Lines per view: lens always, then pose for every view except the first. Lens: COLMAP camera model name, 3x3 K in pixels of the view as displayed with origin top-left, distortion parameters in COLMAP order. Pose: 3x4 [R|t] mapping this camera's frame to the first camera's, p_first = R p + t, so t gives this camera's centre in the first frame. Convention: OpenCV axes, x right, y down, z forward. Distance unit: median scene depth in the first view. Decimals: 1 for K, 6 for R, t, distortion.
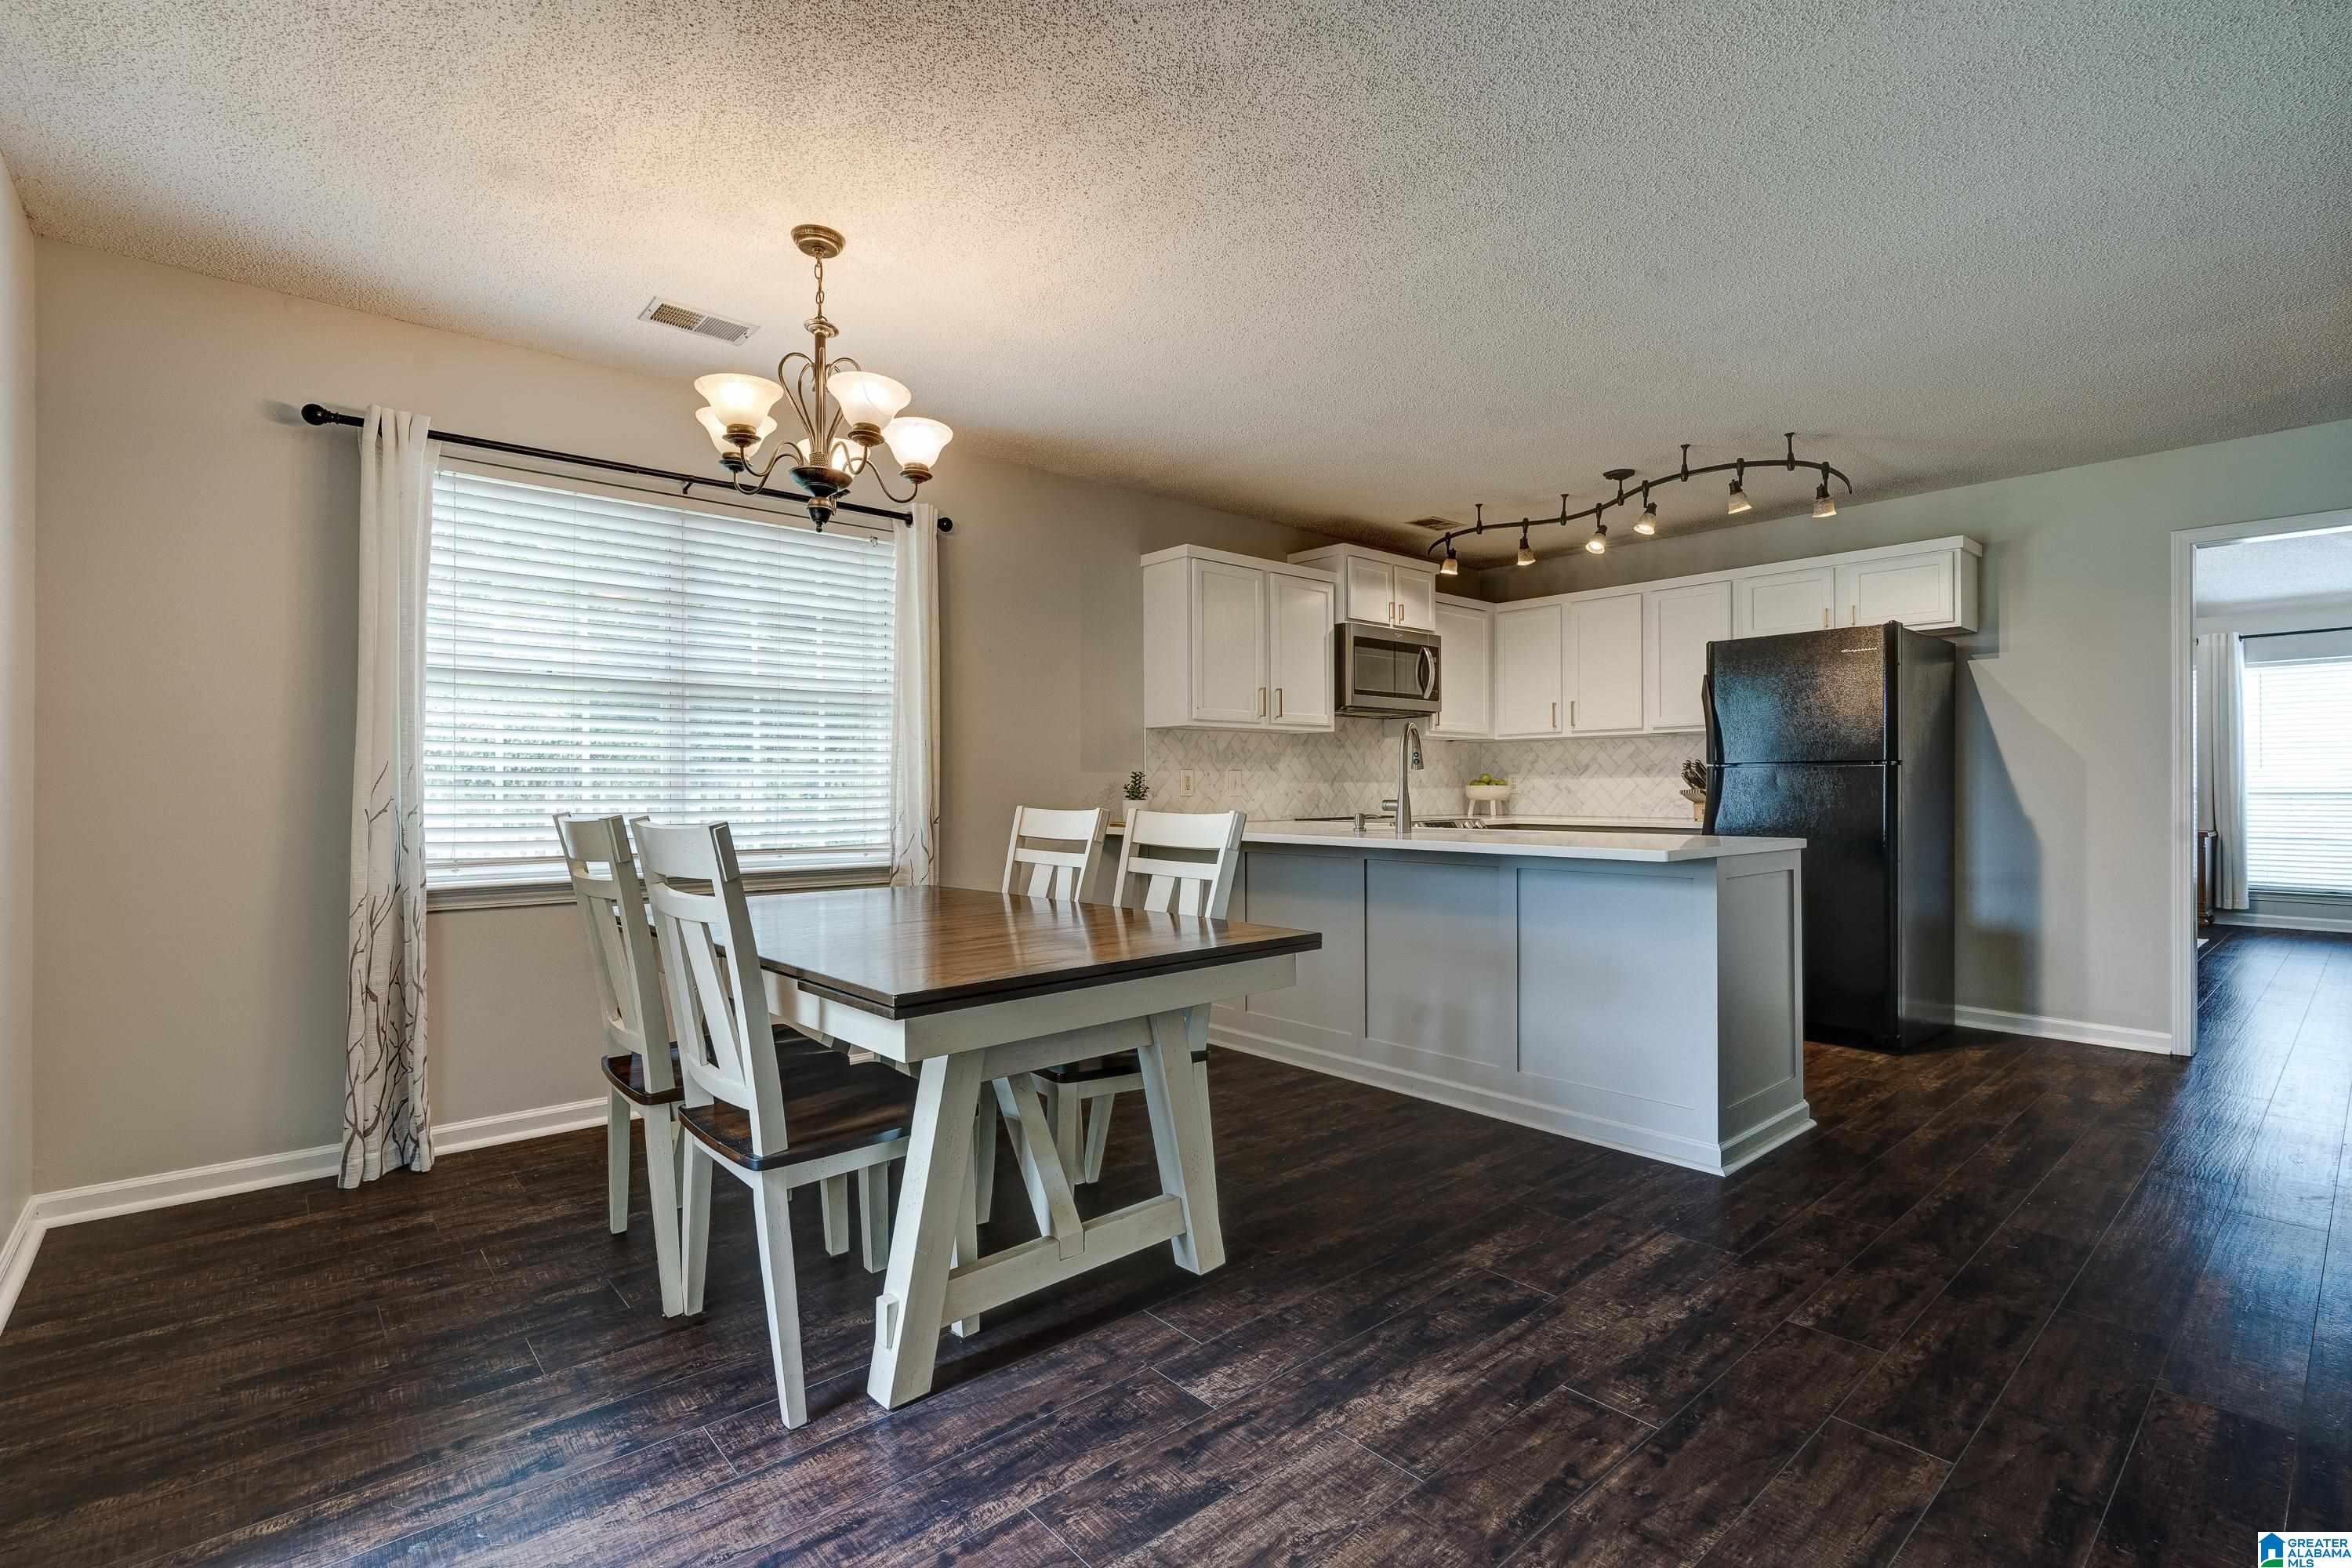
lens RADIAL K [[1054.2, 0, 1176.0], [0, 1054.2, 784.0], [0, 0, 1]] dist [-0.000219, 0.000121]
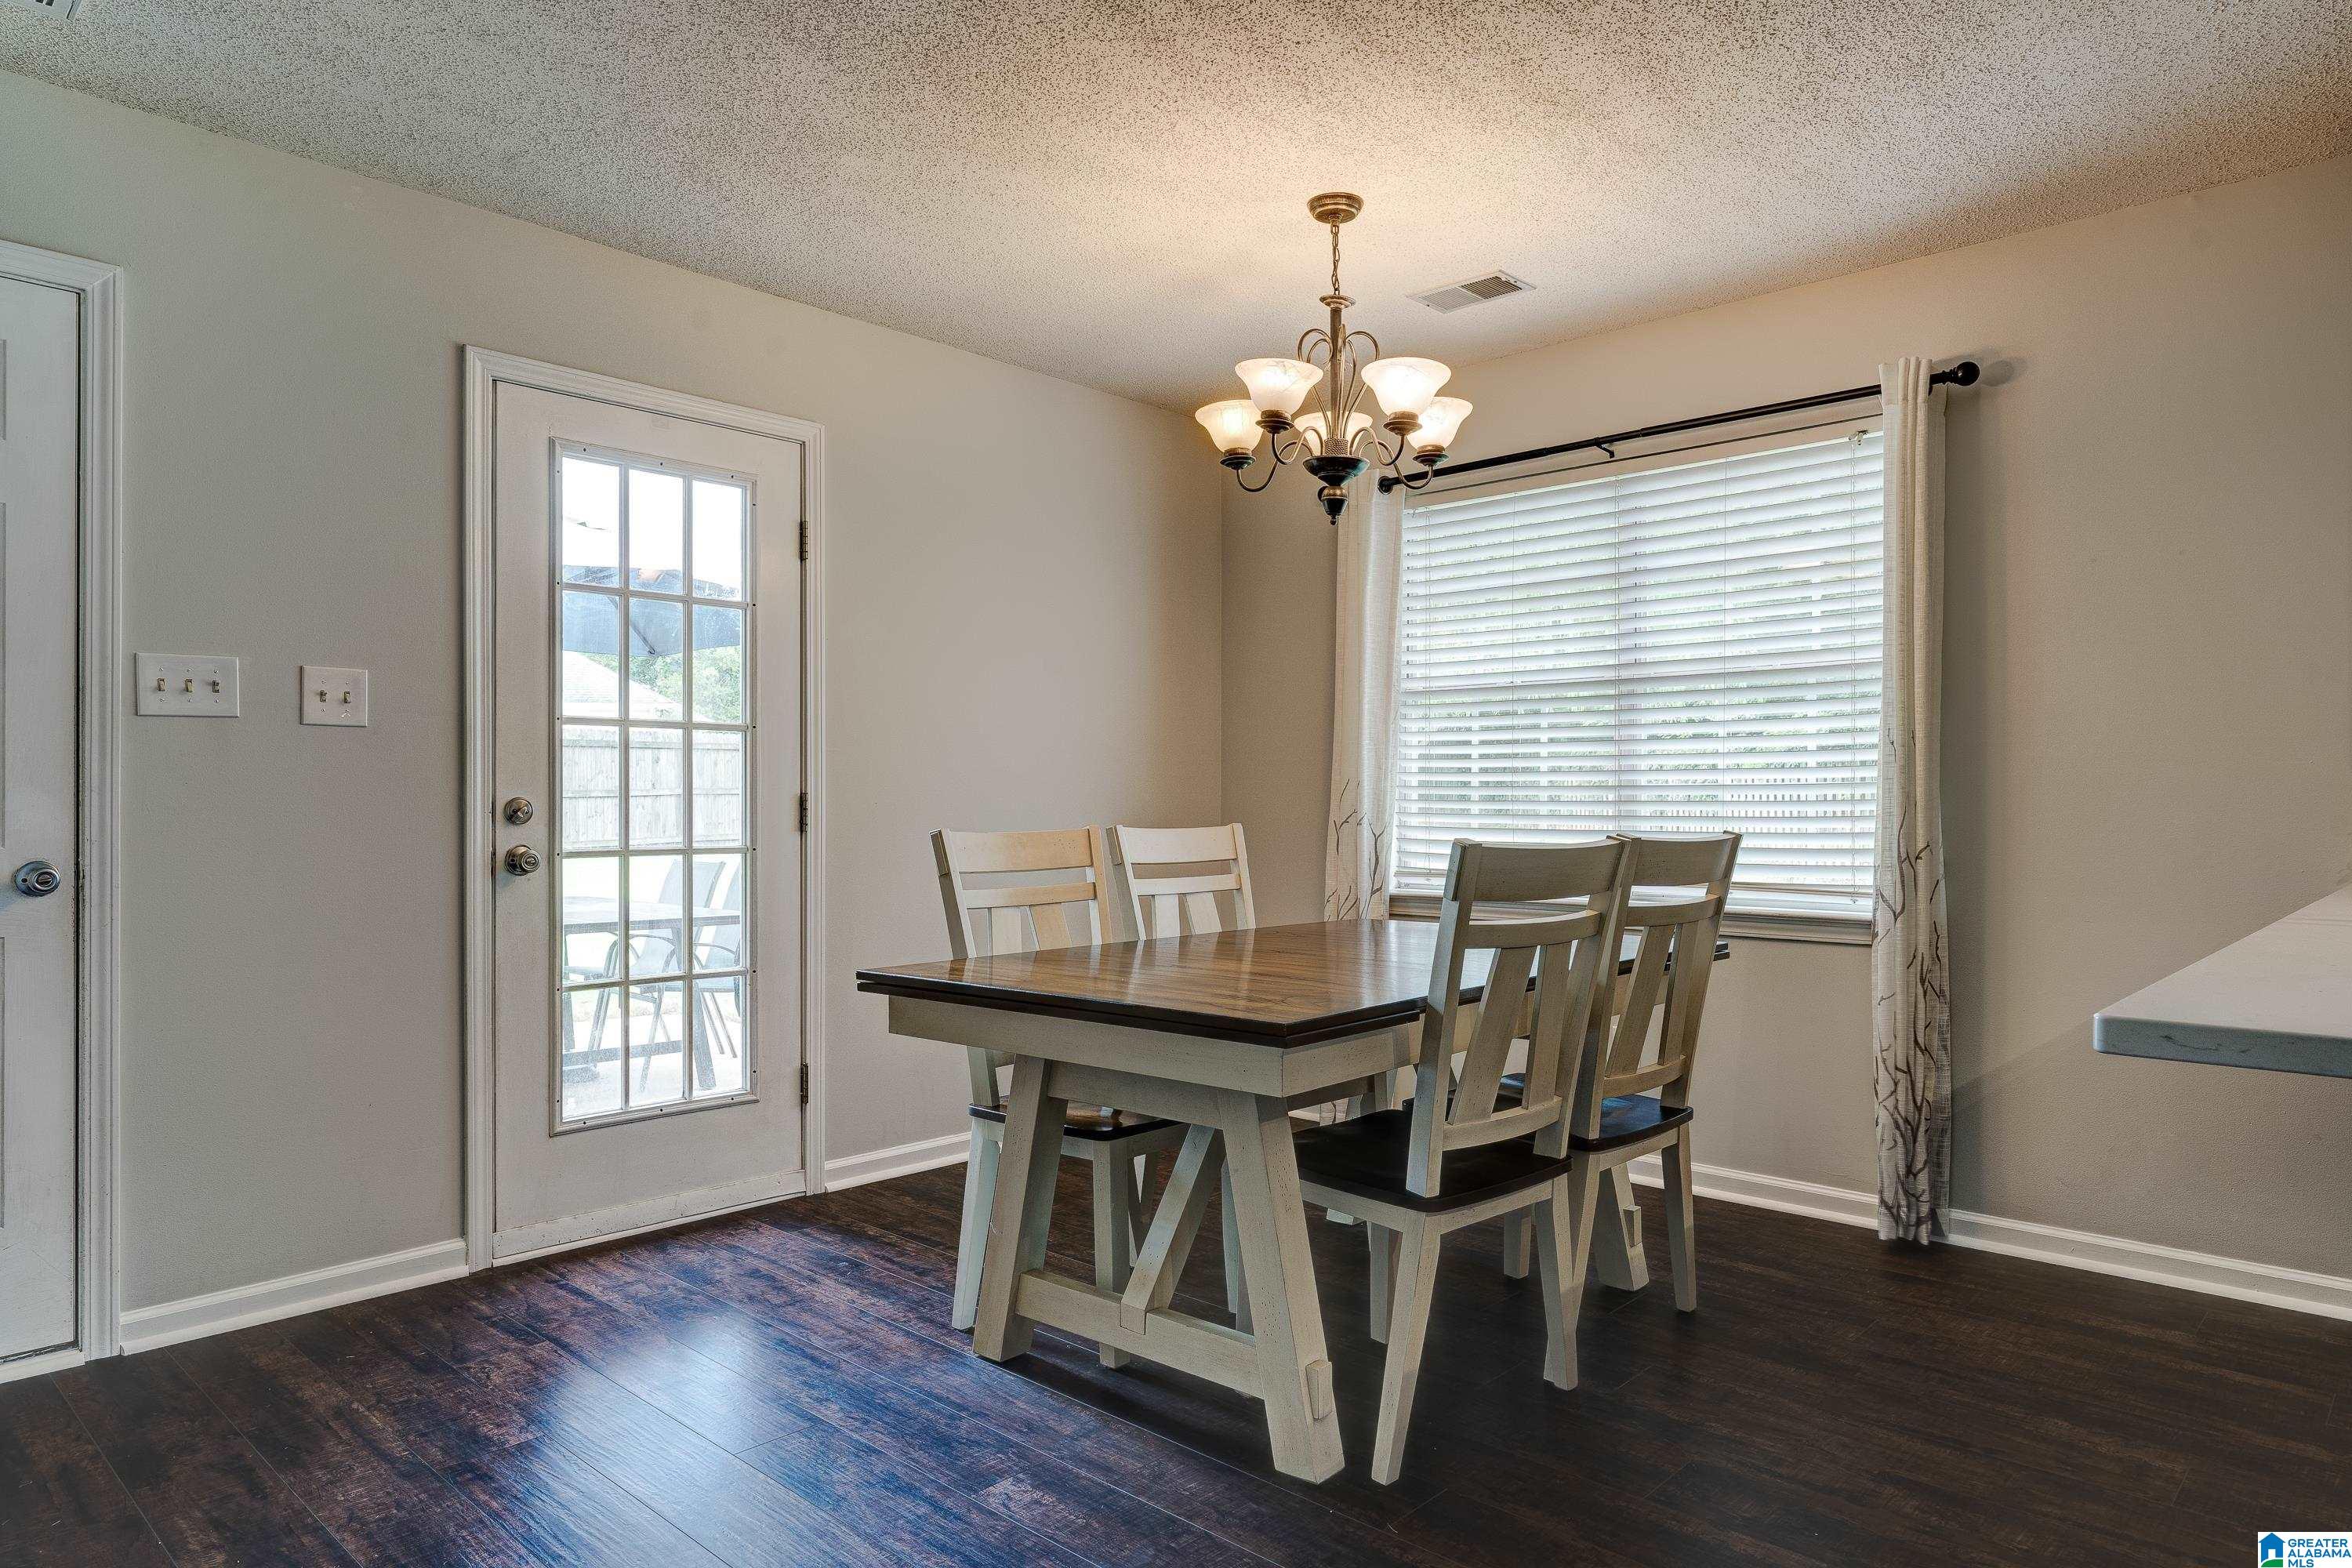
lens RADIAL K [[1403.2, 0, 1176.0], [0, 1403.2, 784.0], [0, 0, 1]] dist [-0.005828, 0.001559]
pose [[0.113661, -0.013795, -0.993424, 0.958744], [0.000984, 0.999905, -0.013772, 0.006429], [0.993519, 0.000588, 0.113664, 0.803053]]
